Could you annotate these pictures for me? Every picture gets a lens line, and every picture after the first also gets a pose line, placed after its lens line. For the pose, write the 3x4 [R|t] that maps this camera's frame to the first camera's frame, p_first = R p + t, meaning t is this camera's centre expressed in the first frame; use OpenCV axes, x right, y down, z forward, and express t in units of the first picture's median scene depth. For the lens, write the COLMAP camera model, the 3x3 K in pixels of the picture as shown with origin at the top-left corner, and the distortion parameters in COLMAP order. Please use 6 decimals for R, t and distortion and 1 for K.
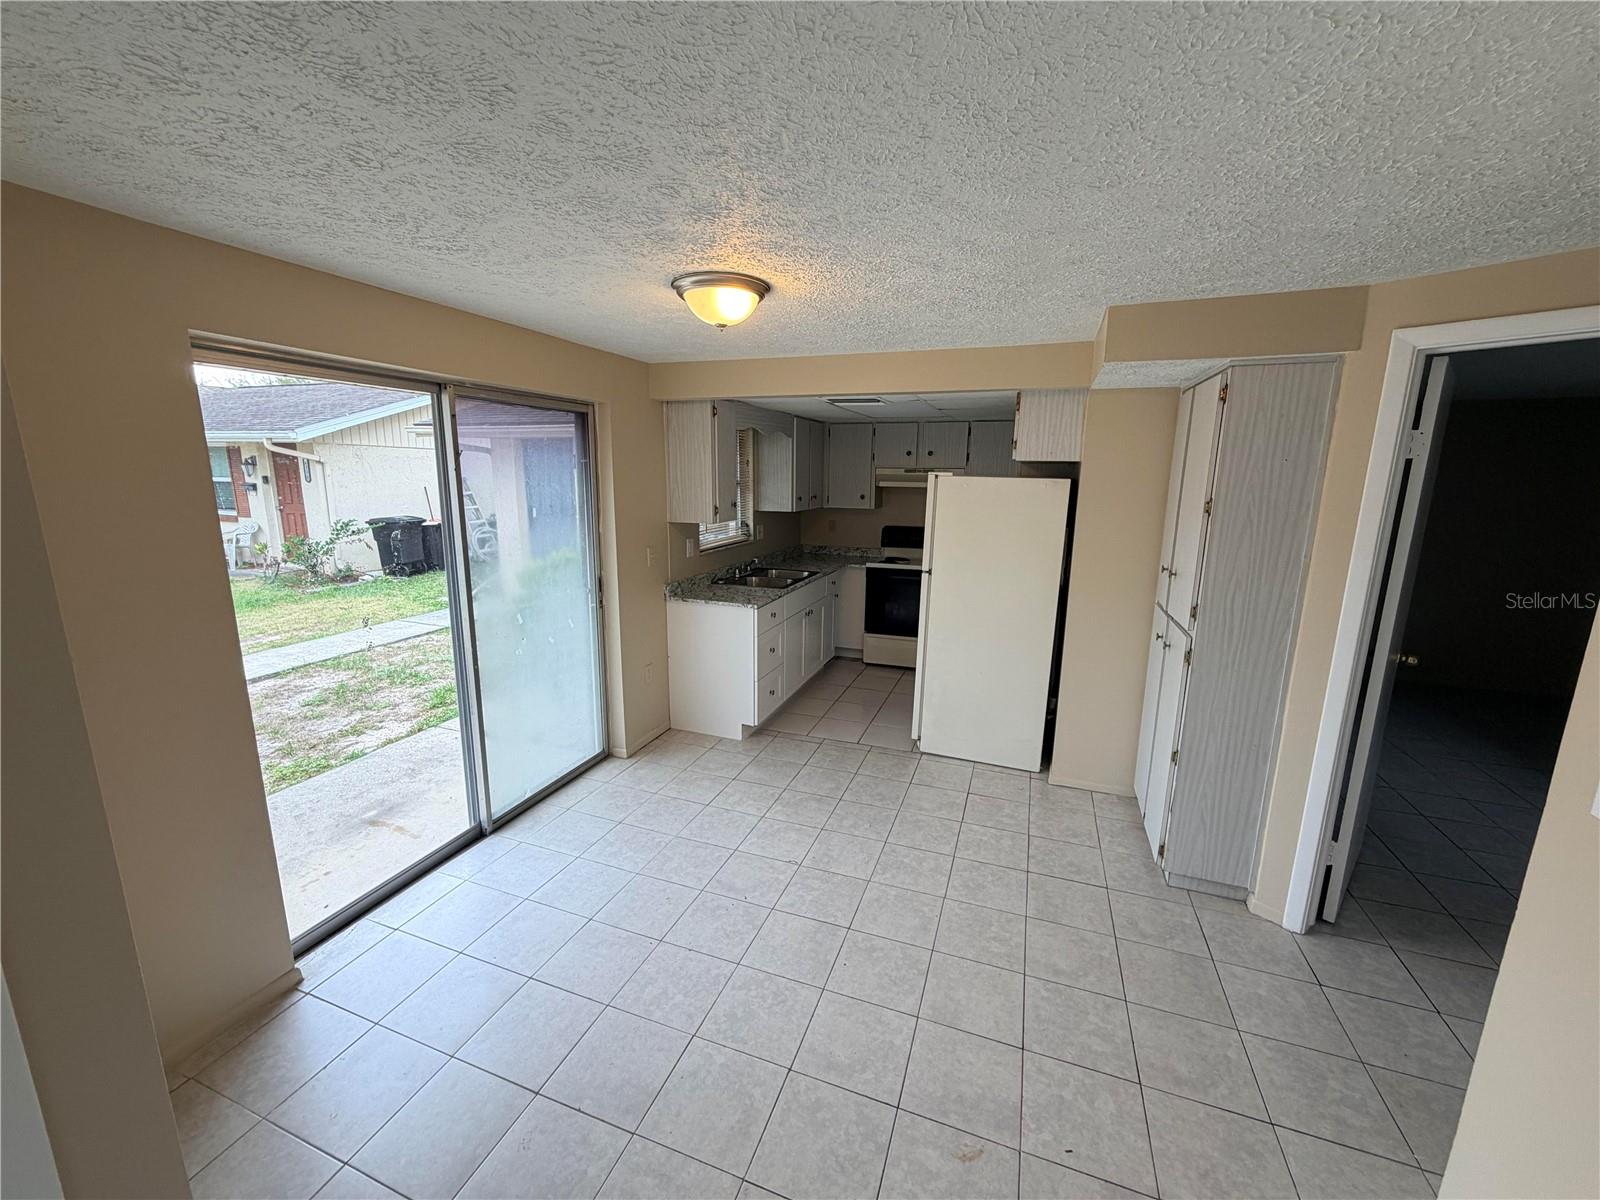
lens RADIAL K [[637.4, 0, 795.1], [0, 637.4, 600.1], [0, 0, 1]] dist [0.000806, -0.000438]
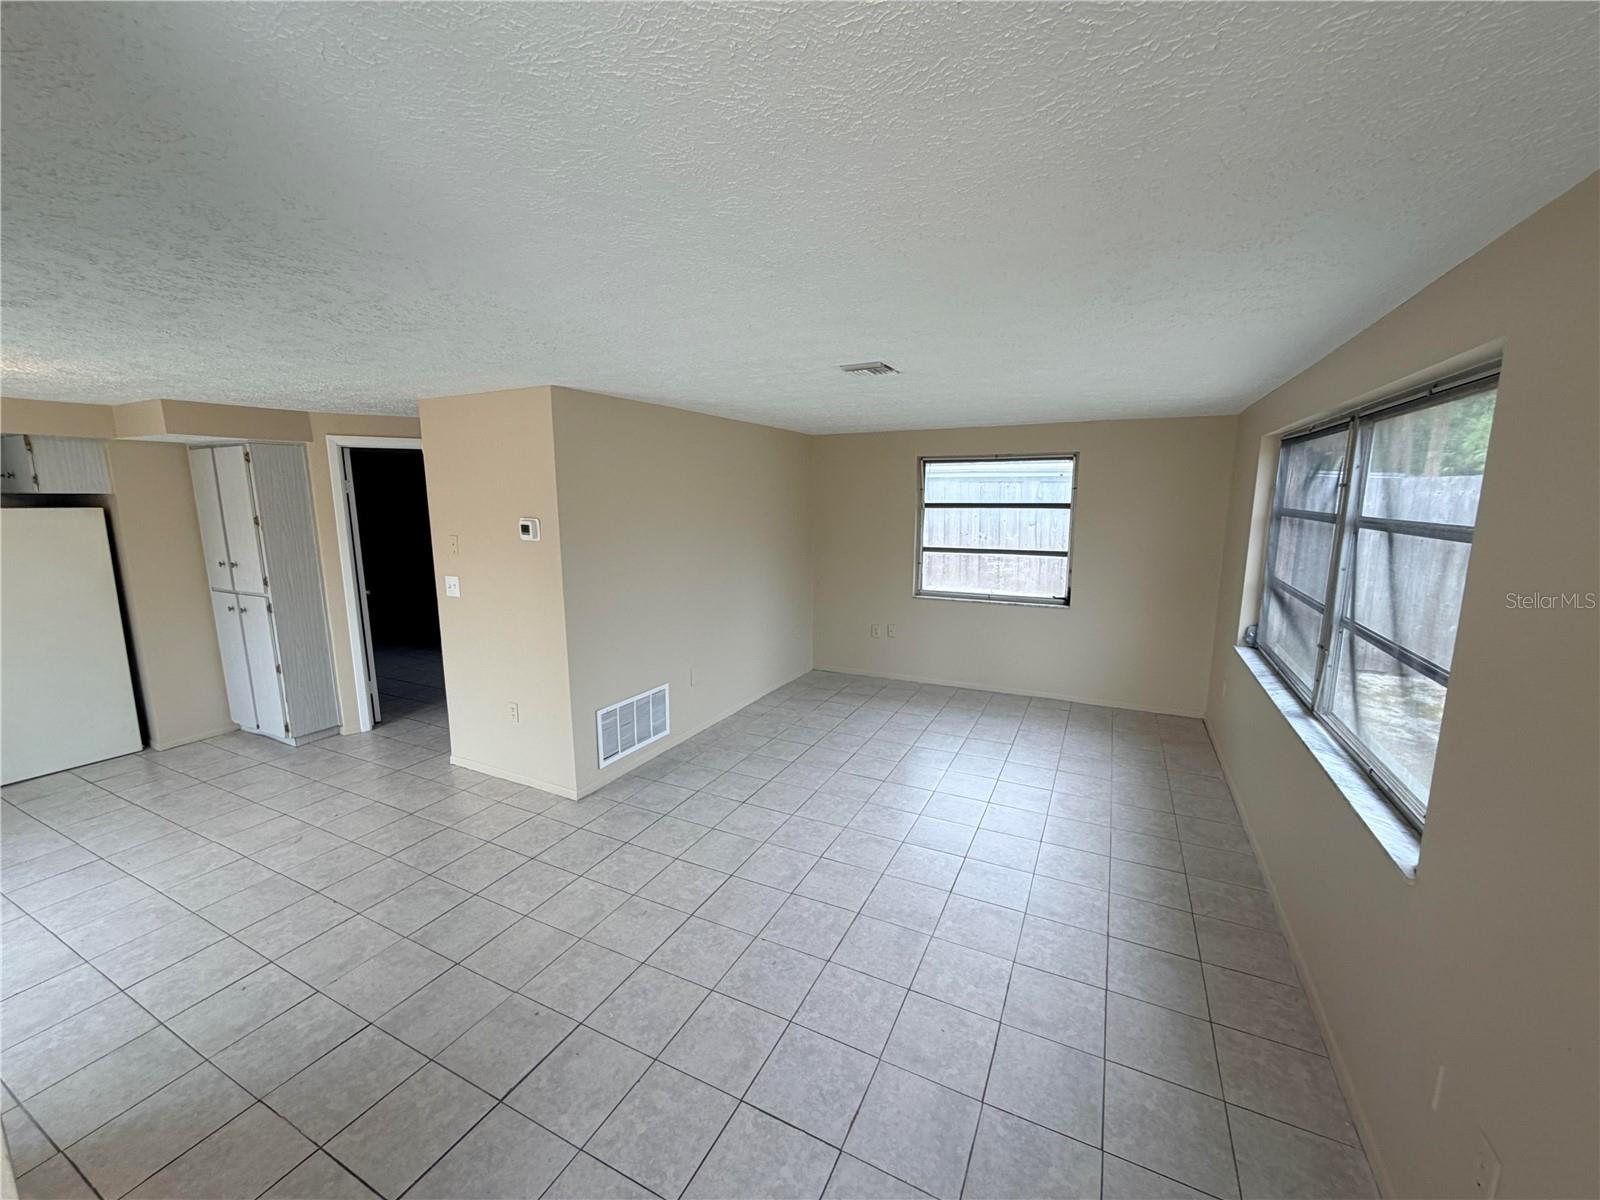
lens RADIAL K [[637.4, 0, 795.1], [0, 637.4, 600.1], [0, 0, 1]] dist [0.000806, -0.000438]
pose [[0.109805, -0.173930, 0.978617, -0.594126], [0.203112, 0.967721, 0.149203, 0.065067], [-0.972979, 0.182386, 0.141588, -0.407651]]
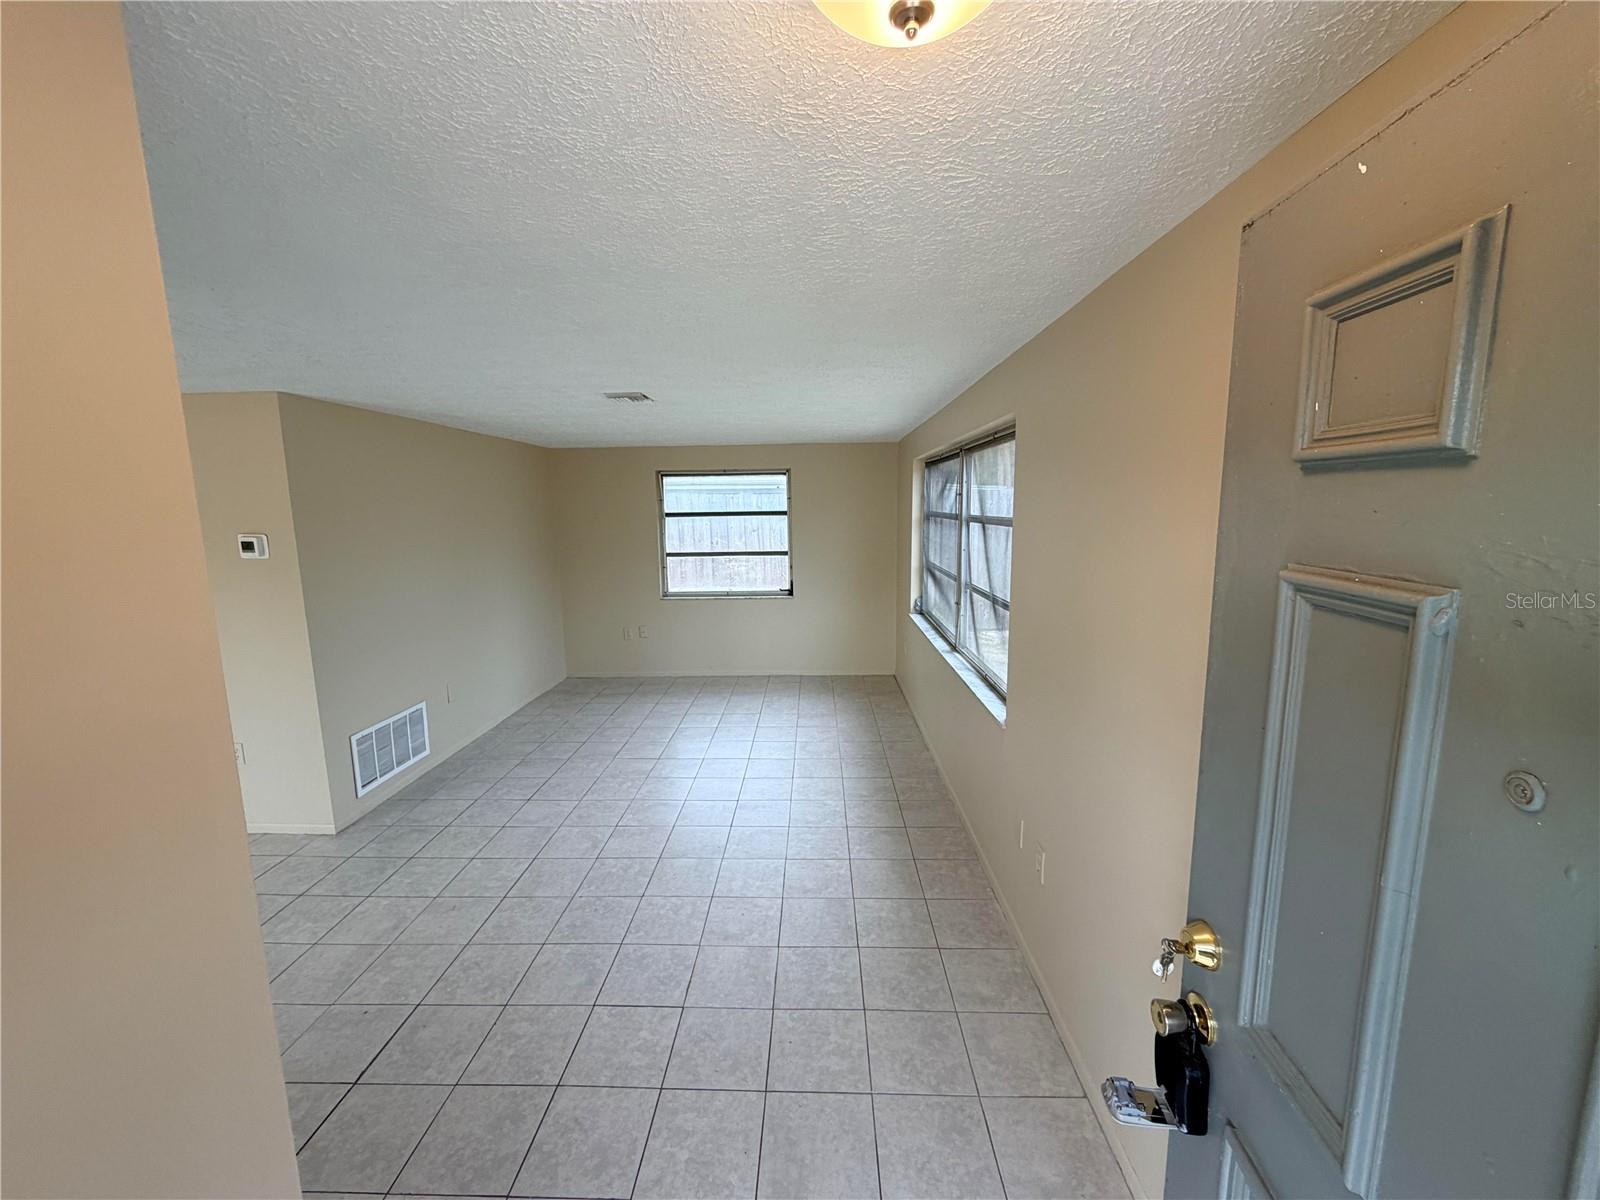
lens RADIAL K [[637.4, 0, 795.1], [0, 637.4, 600.1], [0, 0, 1]] dist [0.000806, -0.000438]
pose [[-0.316954, -0.148125, 0.936803, -0.741520], [0.200207, 0.955023, 0.218743, 0.052219], [-0.927069, 0.256886, -0.273043, -0.335722]]
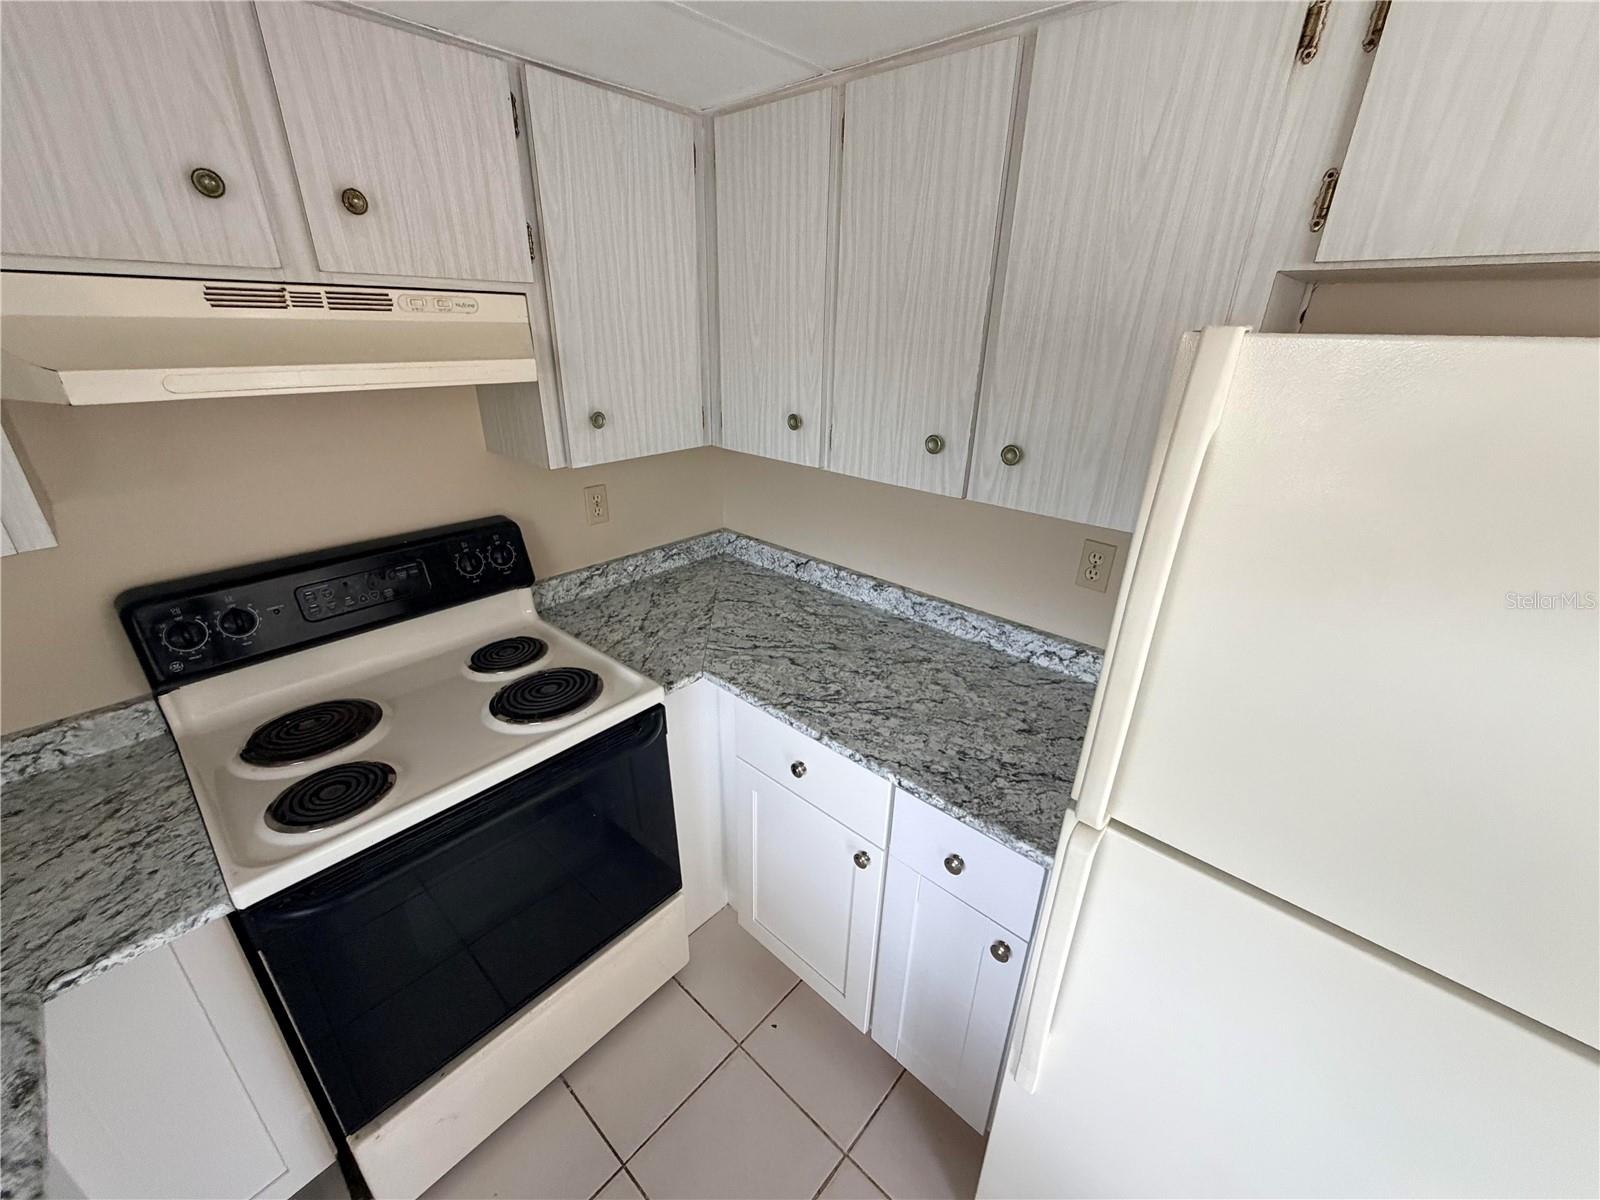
lens RADIAL K [[637.4, 0, 795.1], [0, 637.4, 600.1], [0, 0, 1]] dist [0.000806, -0.000438]
pose [[0.370456, -0.373618, 0.850395, 0.077898], [0.171063, 0.927318, 0.332894, -0.232114], [-0.912962, 0.022148, 0.407442, 1.165824]]
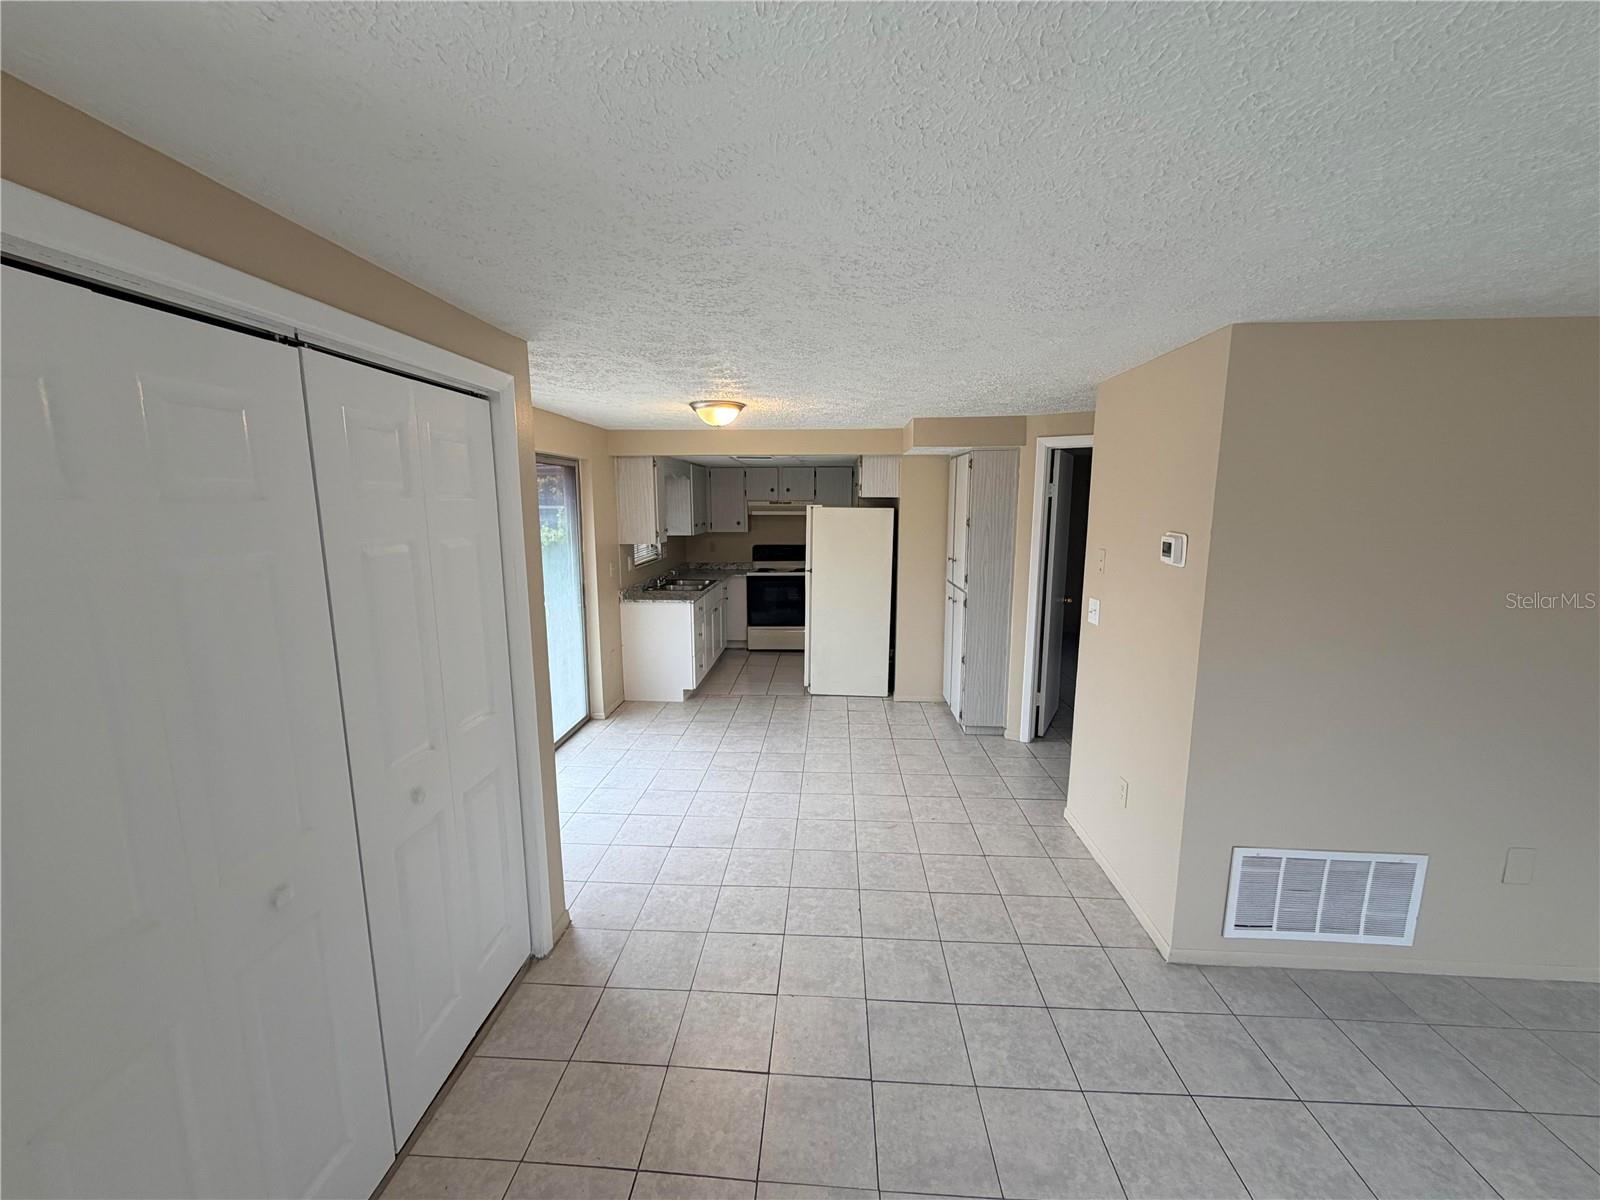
lens RADIAL K [[637.4, 0, 795.1], [0, 637.4, 600.1], [0, 0, 1]] dist [0.000806, -0.000438]
pose [[0.956004, -0.056867, 0.287790, -0.255694], [0.069295, 0.997044, -0.033176, 0.070830], [-0.285053, 0.051659, 0.957119, -0.415783]]
